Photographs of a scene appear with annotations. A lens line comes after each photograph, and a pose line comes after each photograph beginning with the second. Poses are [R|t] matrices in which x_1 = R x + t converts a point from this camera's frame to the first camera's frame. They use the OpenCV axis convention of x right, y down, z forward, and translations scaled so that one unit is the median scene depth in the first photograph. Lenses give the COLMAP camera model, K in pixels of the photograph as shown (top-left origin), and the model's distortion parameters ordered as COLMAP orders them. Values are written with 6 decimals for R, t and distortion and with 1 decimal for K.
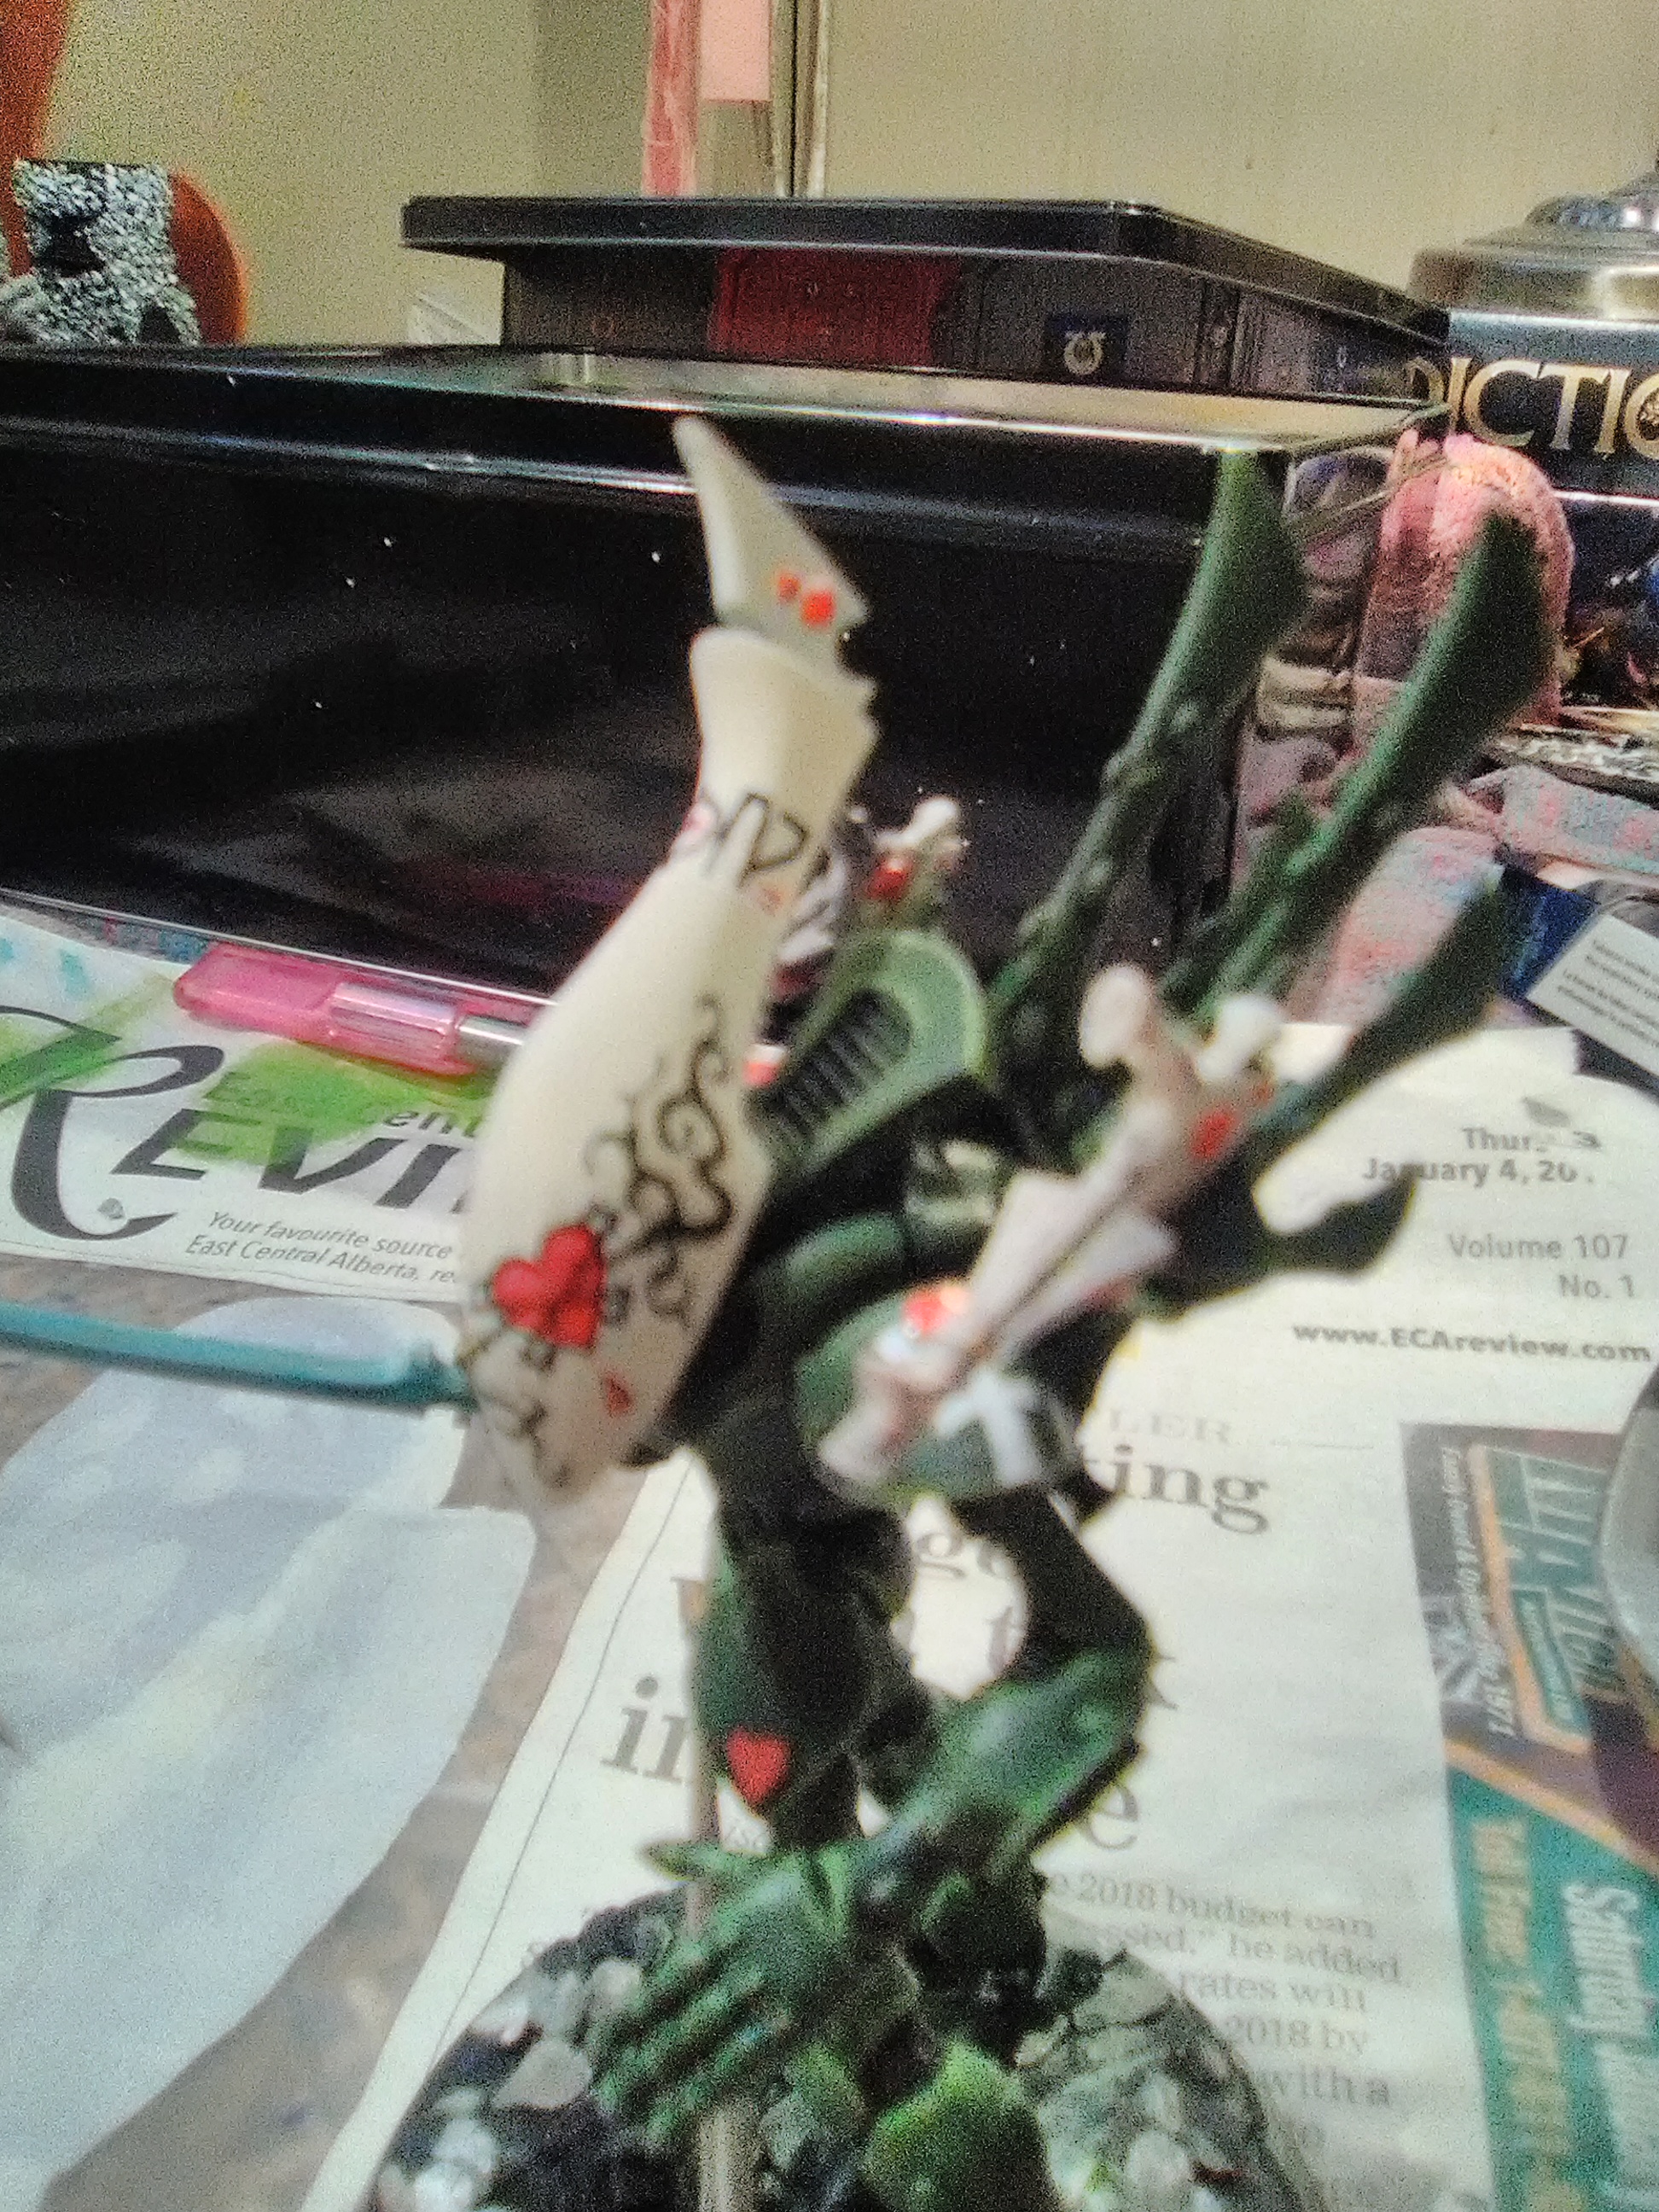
lens RADIAL K [[1730.3, 0, 829.5], [0, 1730.3, 1106.0], [0, 0, 1]] dist [-0.054943, 0.021585]
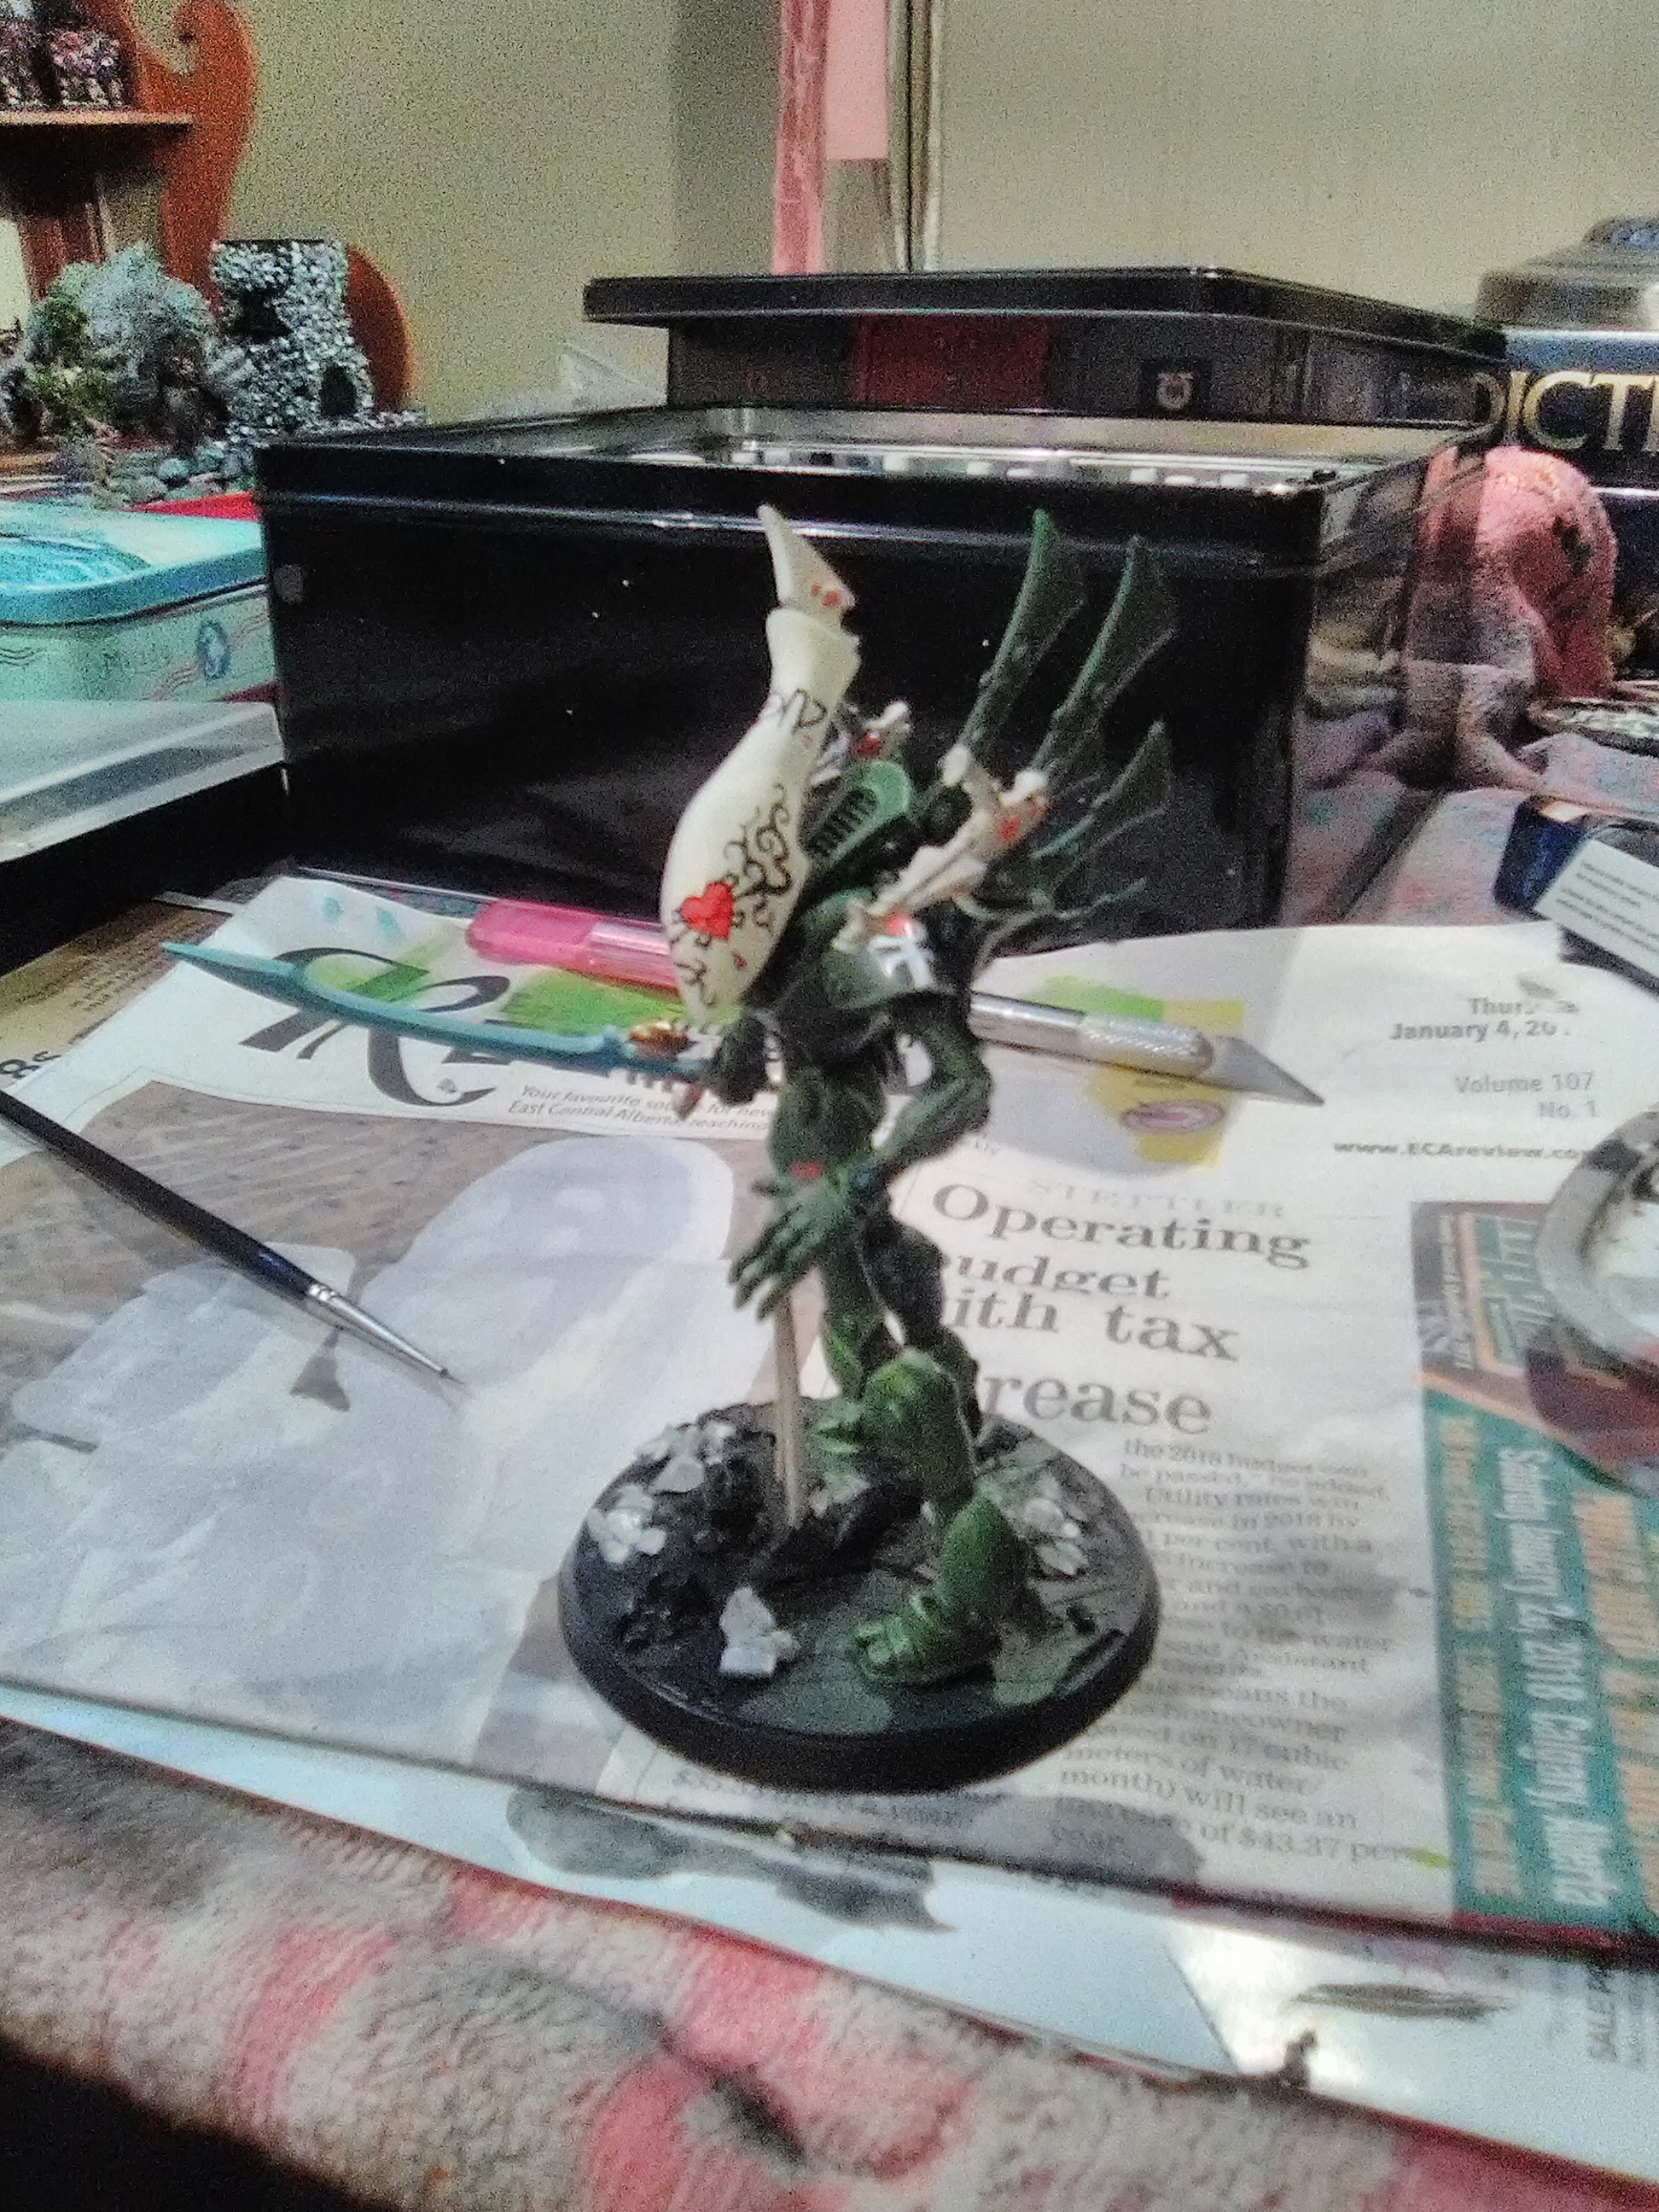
lens RADIAL K [[1704.0, 0, 829.5], [0, 1704.0, 1106.0], [0, 0, 1]] dist [0.006525, -0.069442]
pose [[0.997393, -0.018784, -0.069670, -0.018845], [0.018550, 0.999820, -0.004005, 0.061534], [0.069733, 0.002702, 0.997562, -0.223954]]
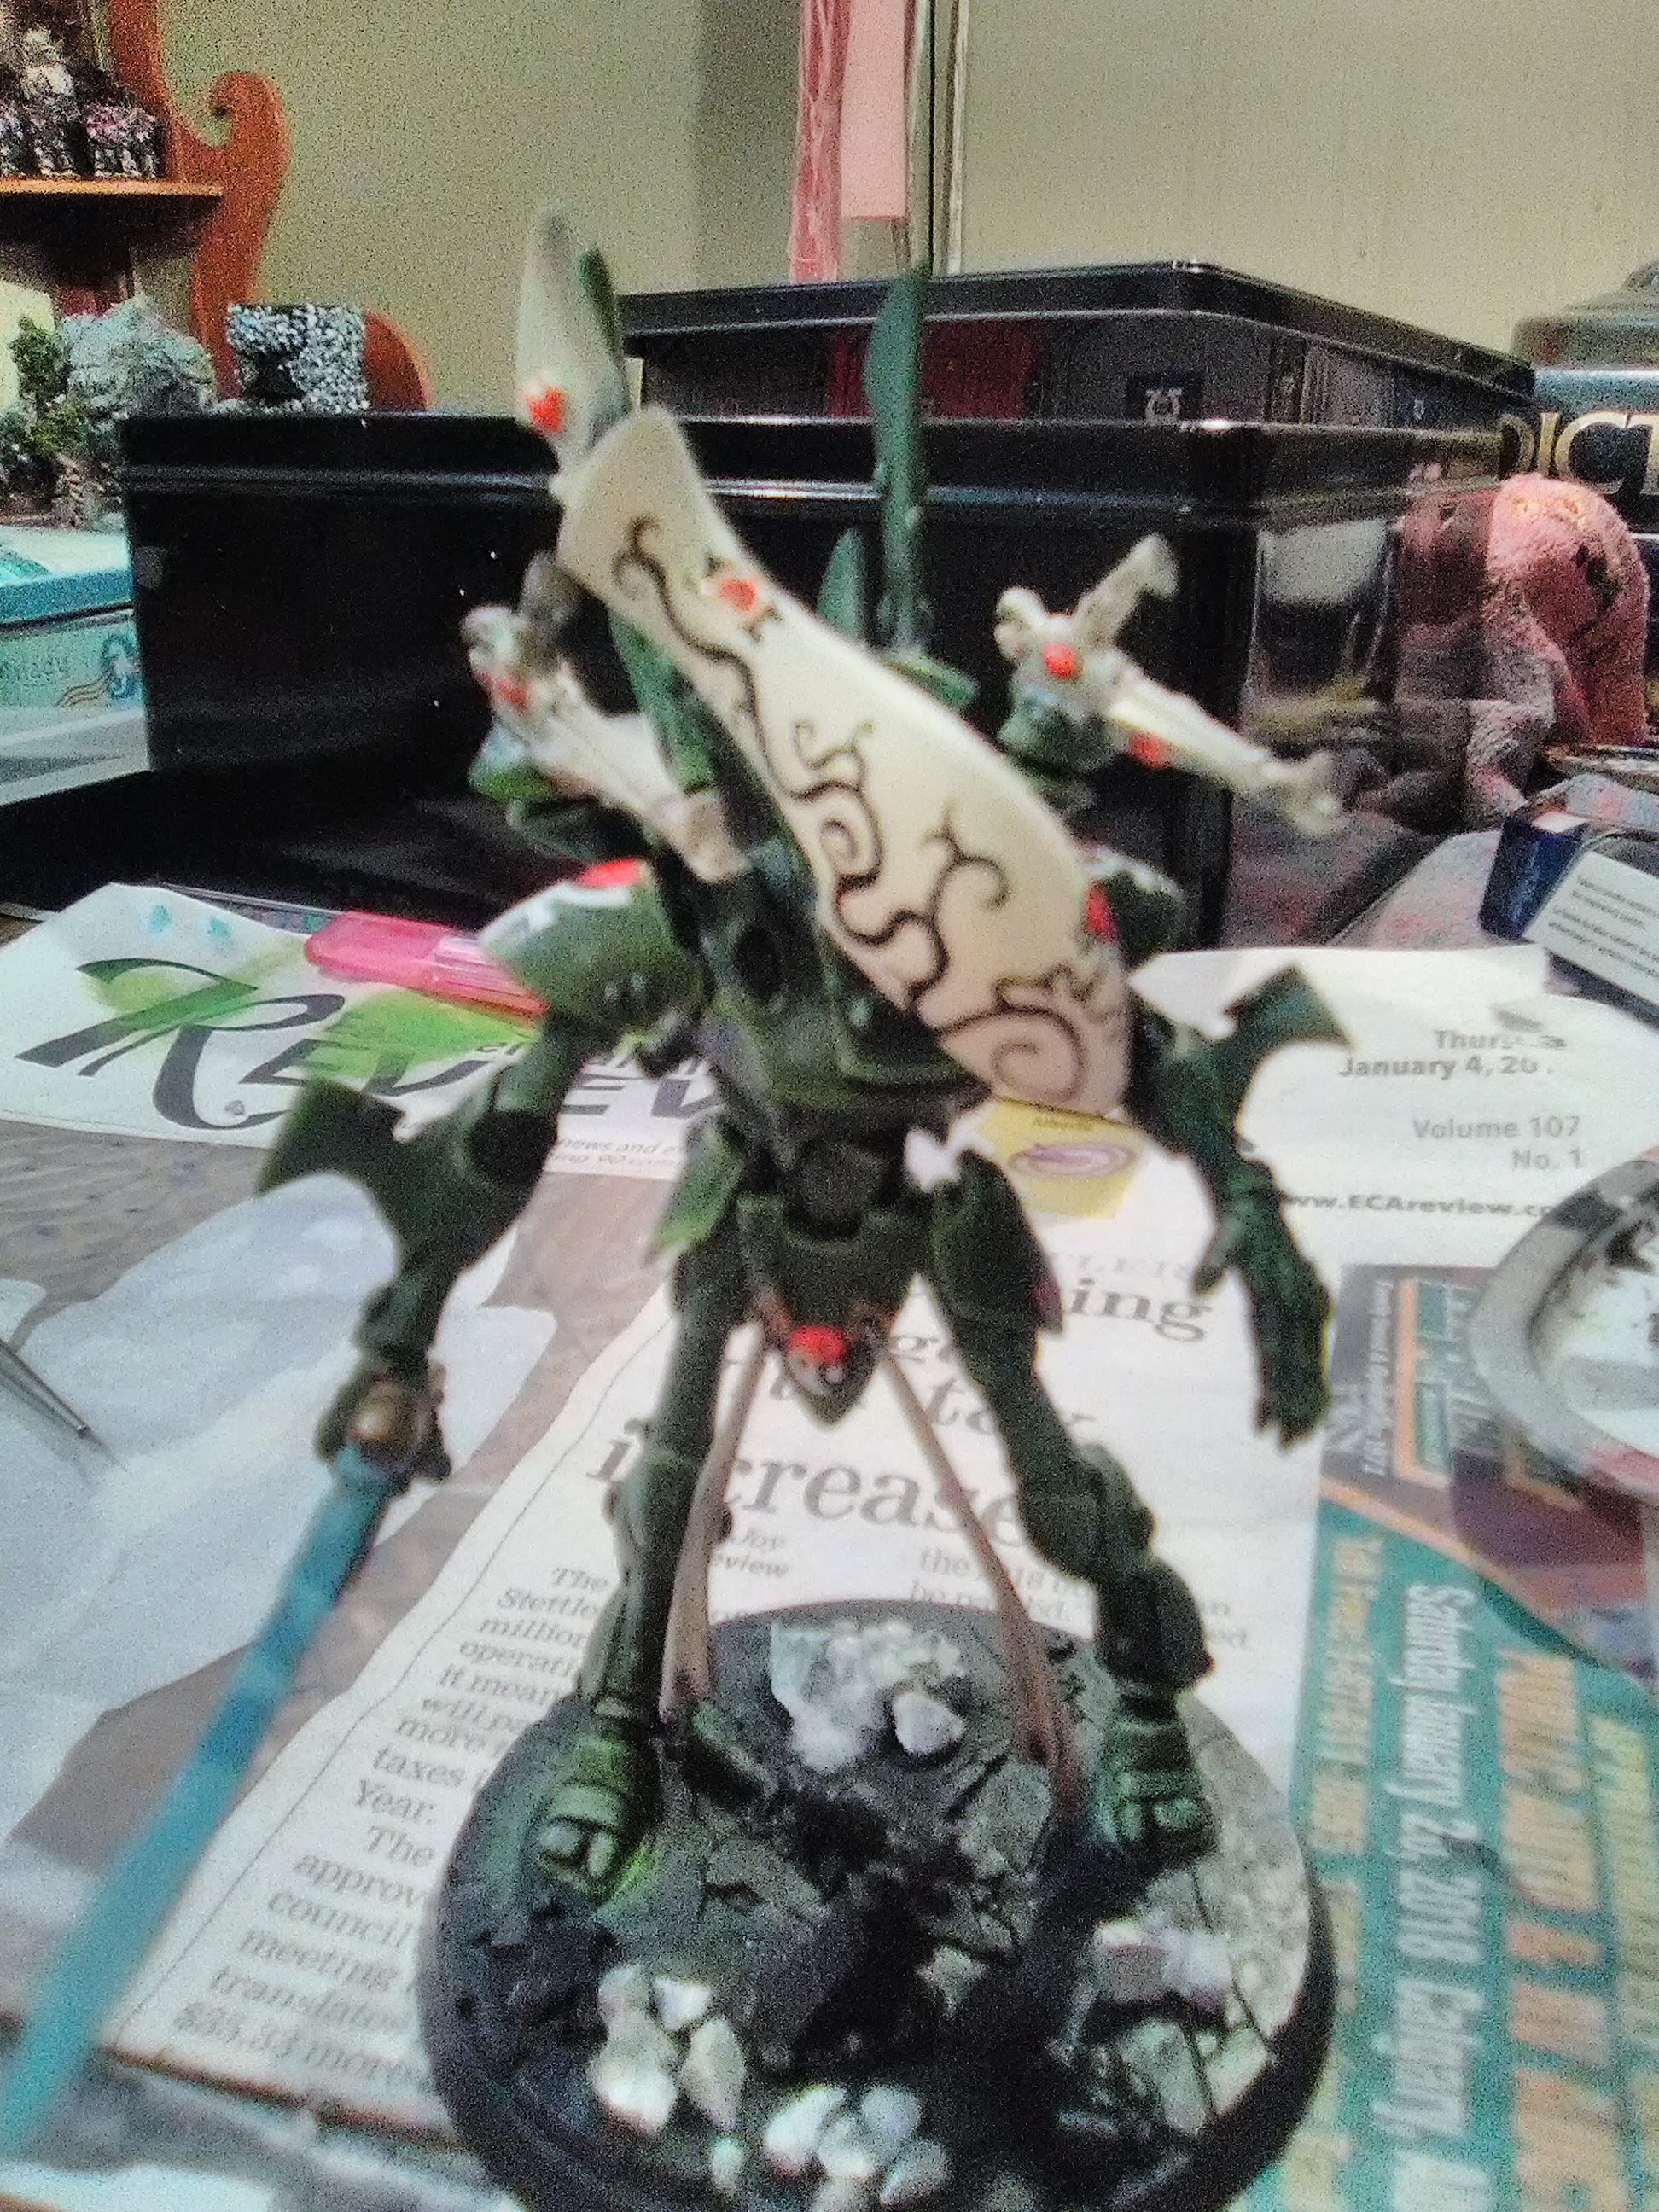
lens RADIAL K [[1730.3, 0, 829.5], [0, 1730.3, 1106.0], [0, 0, 1]] dist [-0.054943, 0.021585]
pose [[0.994702, 0.003199, -0.102750, 0.069390], [-0.010168, 0.997676, -0.067376, 0.094165], [0.102296, 0.068064, 0.992423, -0.076083]]
